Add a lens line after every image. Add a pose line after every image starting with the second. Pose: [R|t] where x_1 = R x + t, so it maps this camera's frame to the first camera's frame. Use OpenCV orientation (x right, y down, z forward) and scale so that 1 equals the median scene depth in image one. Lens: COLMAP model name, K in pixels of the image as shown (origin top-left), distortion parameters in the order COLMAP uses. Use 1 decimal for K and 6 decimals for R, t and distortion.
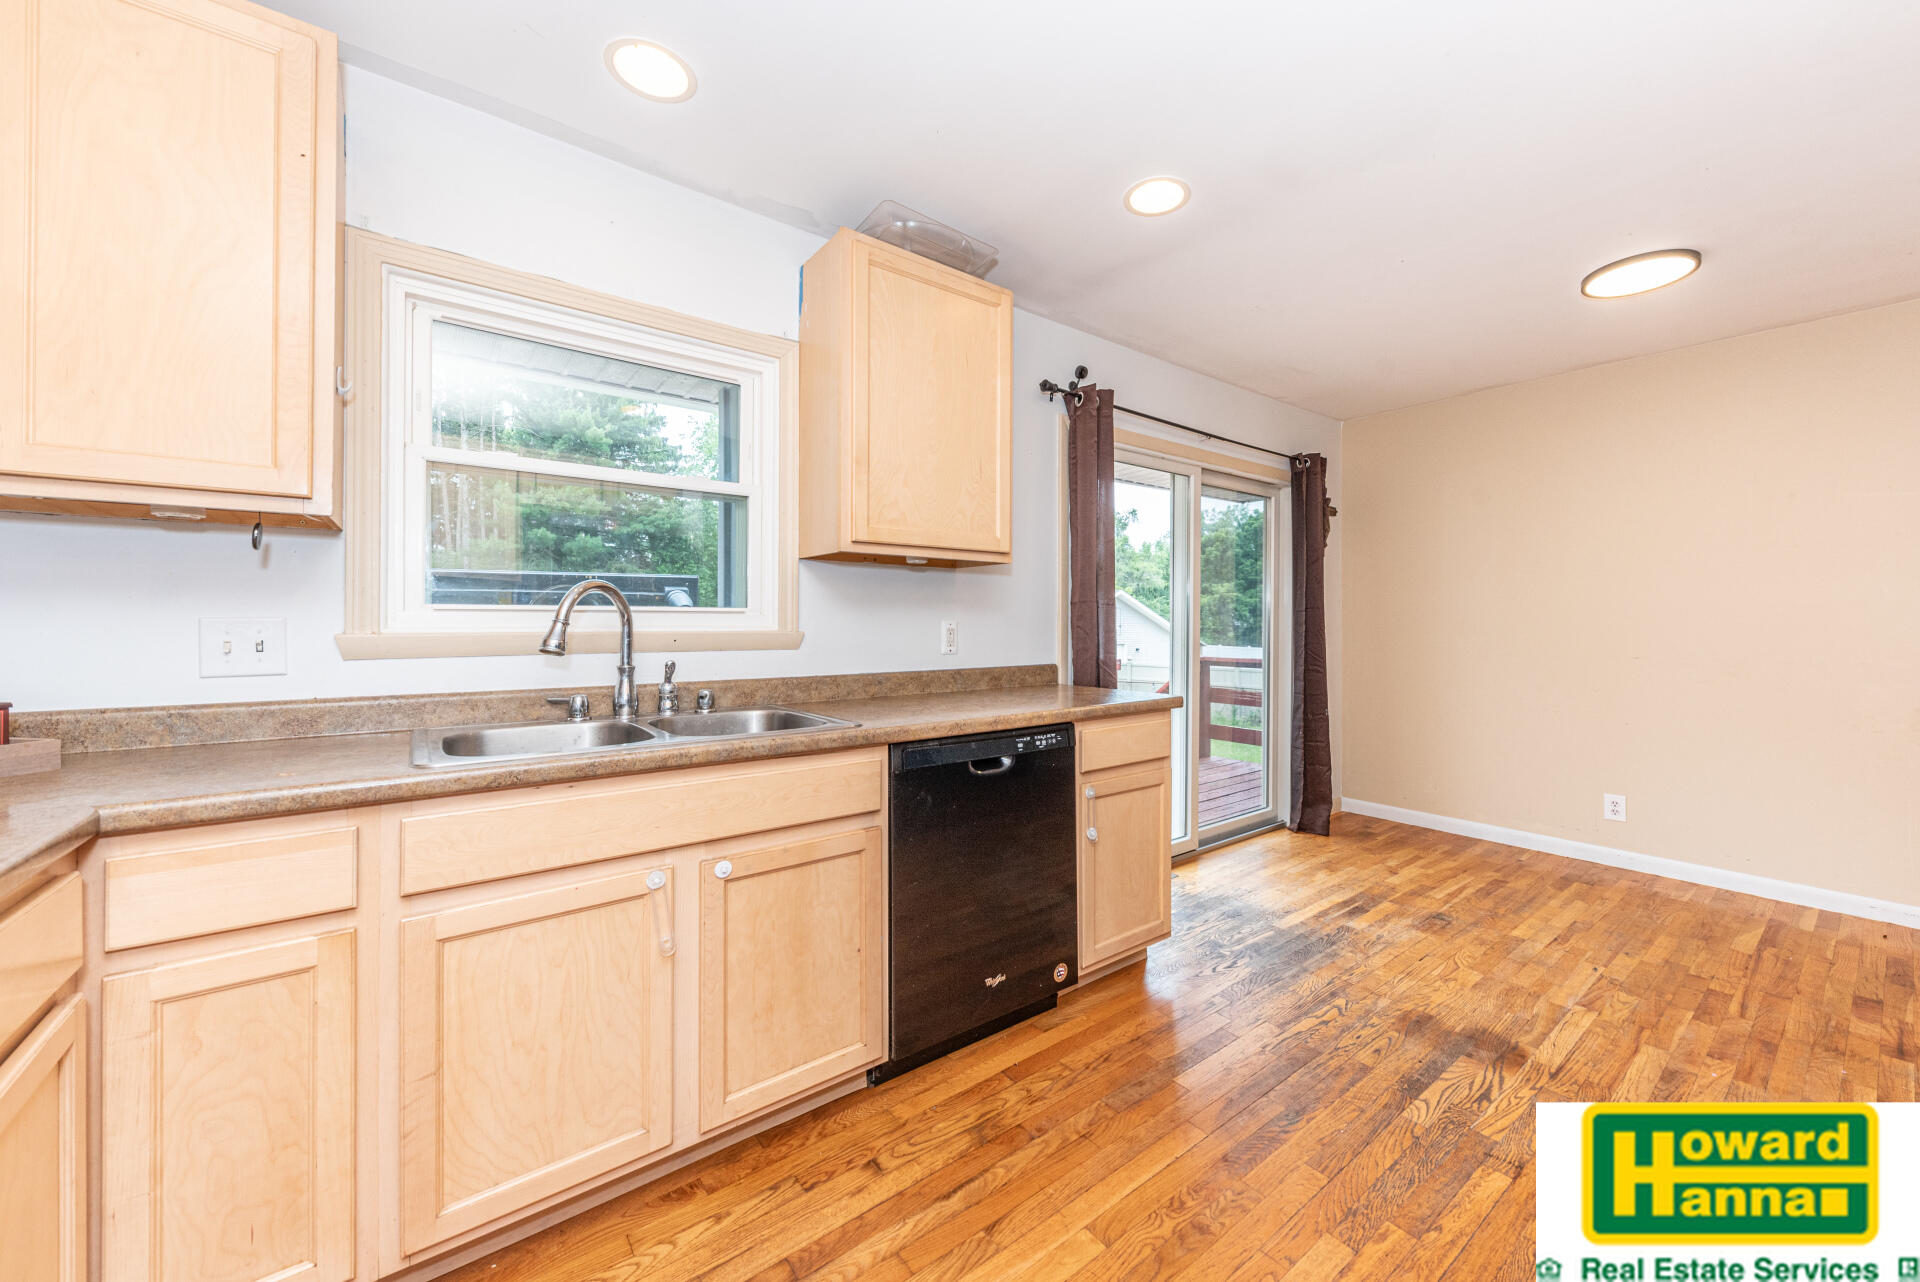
lens RADIAL K [[684.4, 0, 998.5], [0, 684.4, 619.4], [0, 0, 1]] dist [0.001608, -0.000012]
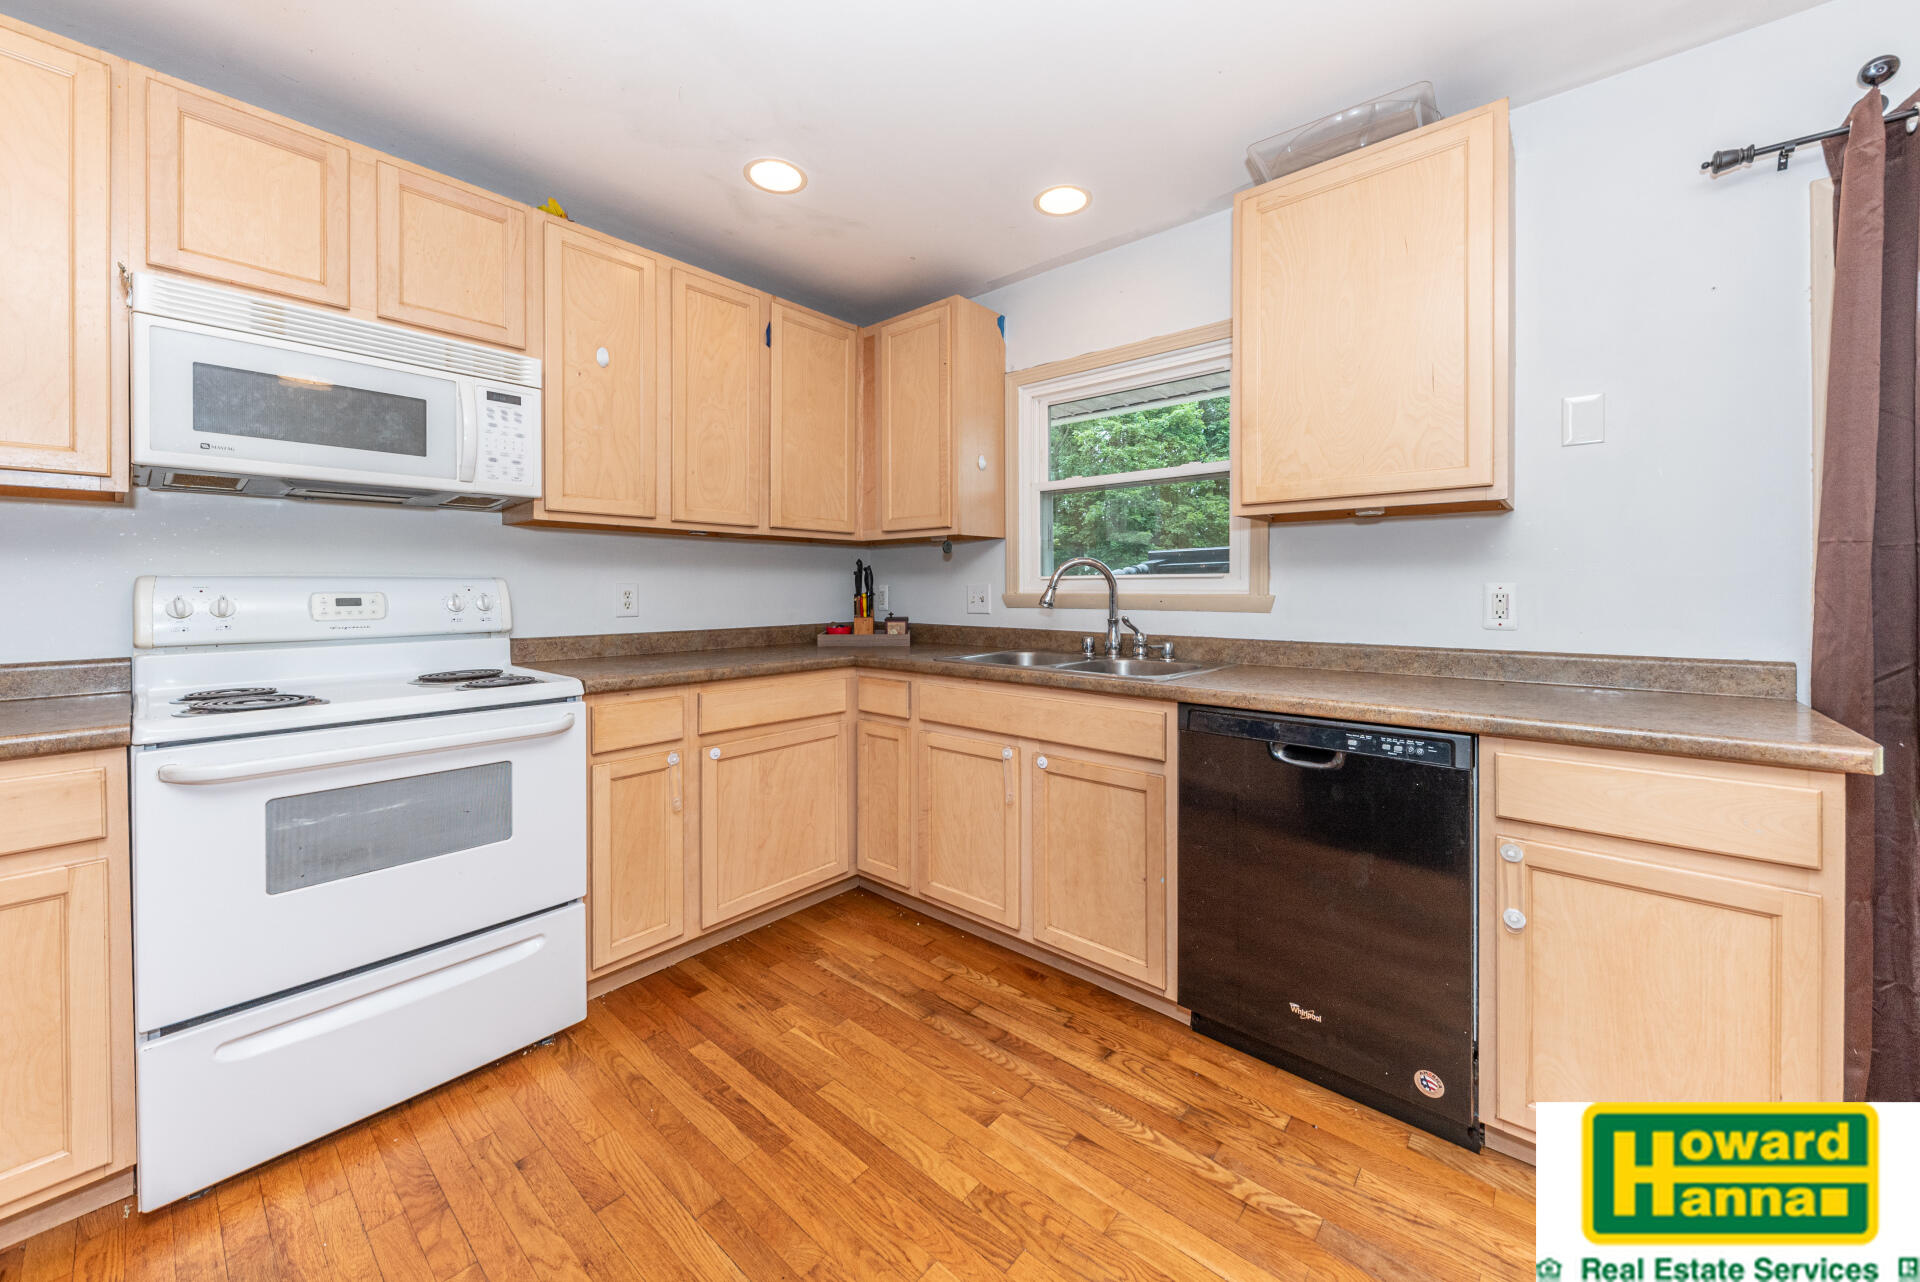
lens RADIAL K [[698.5, 0, 971.8], [0, 698.5, 586.3], [0, 0, 1]] dist [0.000274, -0.000087]
pose [[0.217160, -0.004218, -0.976127, 0.742385], [0.006621, 0.999974, -0.002848, 0.004922], [0.976114, -0.005845, 0.217182, 0.417690]]
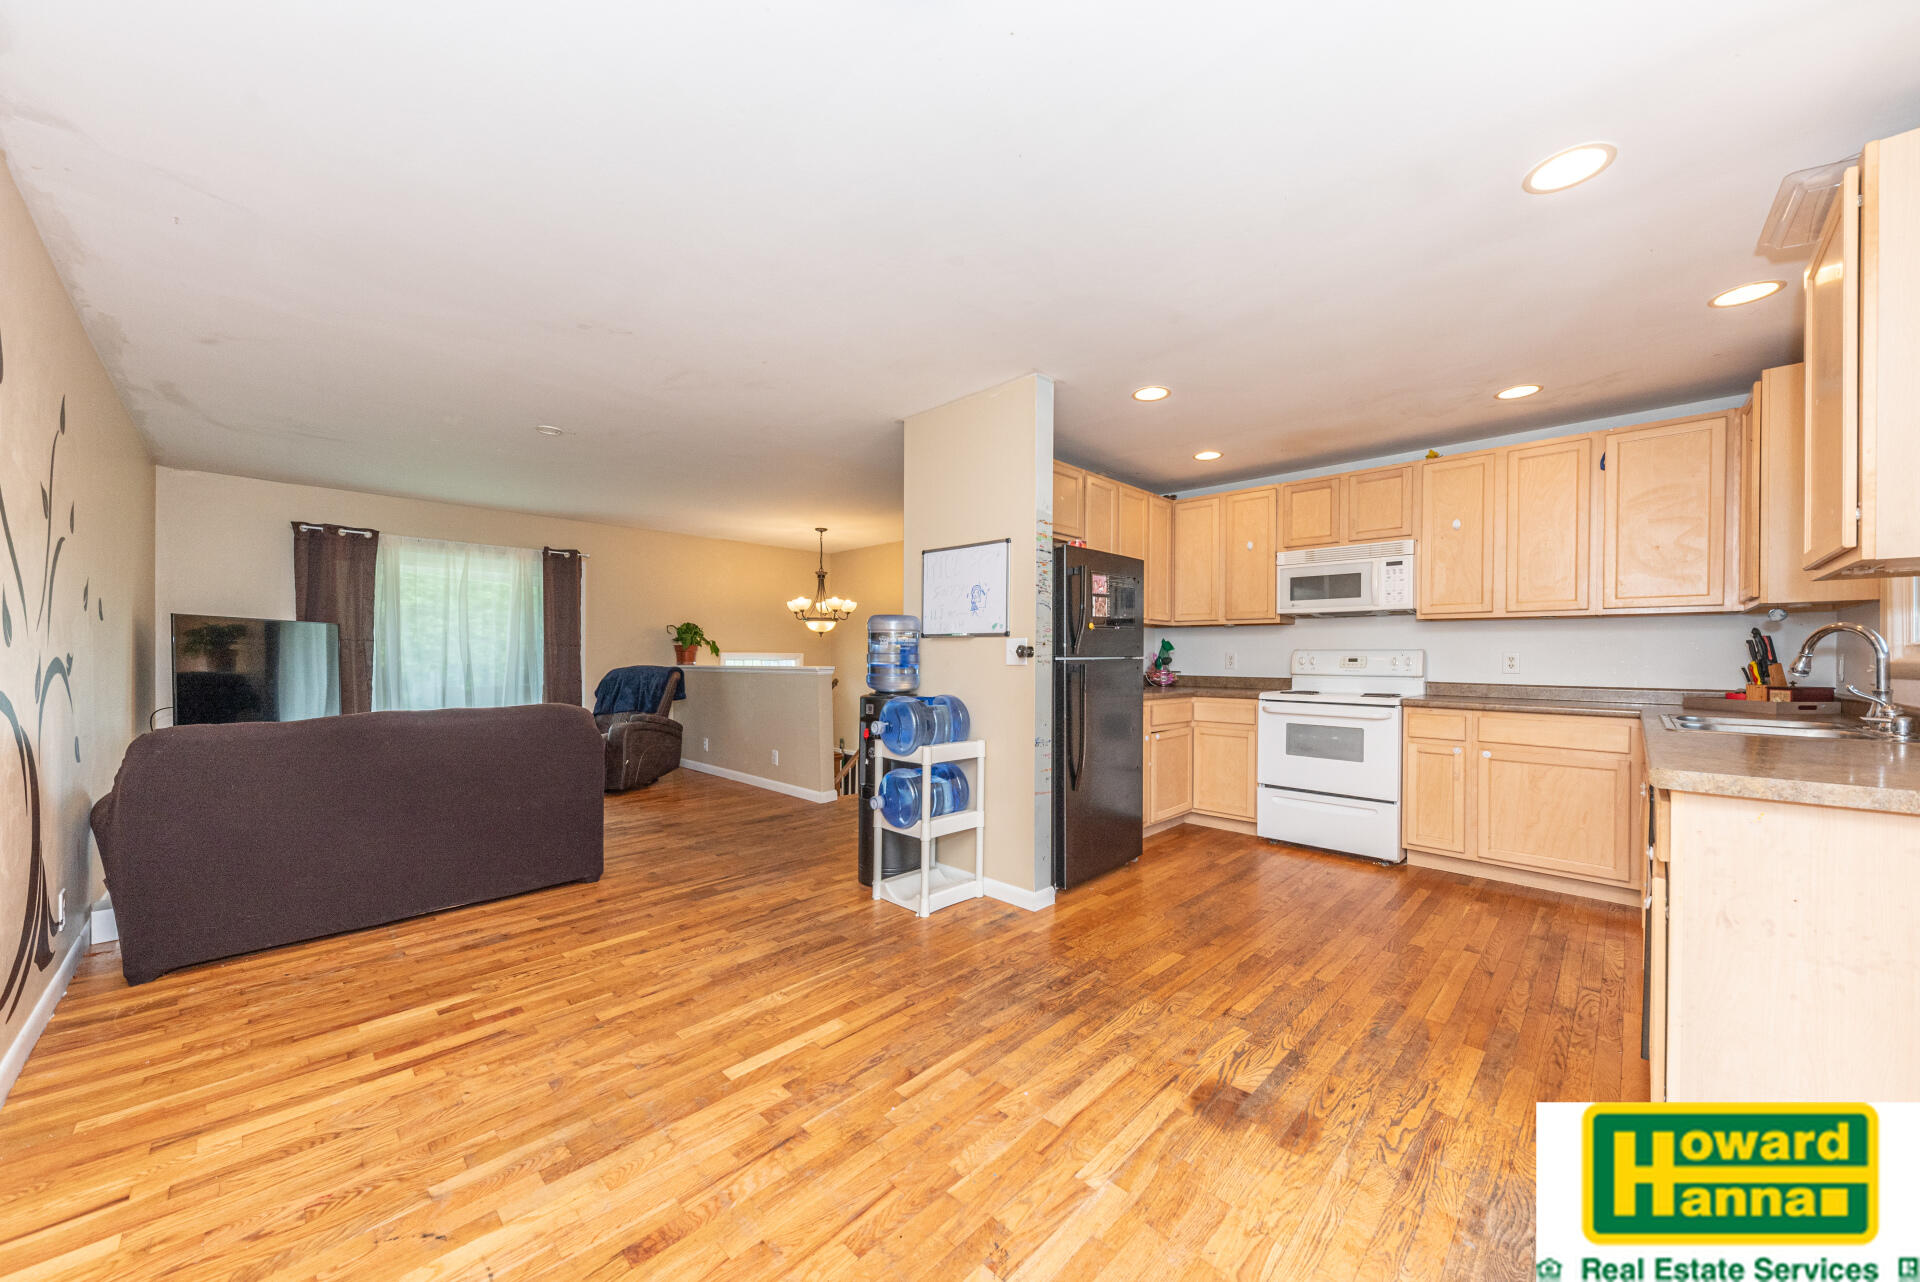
lens RADIAL K [[715.1, 0, 1005.4], [0, 715.1, 655.6], [0, 0, 1]] dist [0.001818, 0.000095]
pose [[-0.978900, -0.010394, -0.204076, 1.211685], [-0.009415, 0.999939, -0.005766, 0.028543], [0.204123, -0.003723, -0.978938, 1.892062]]
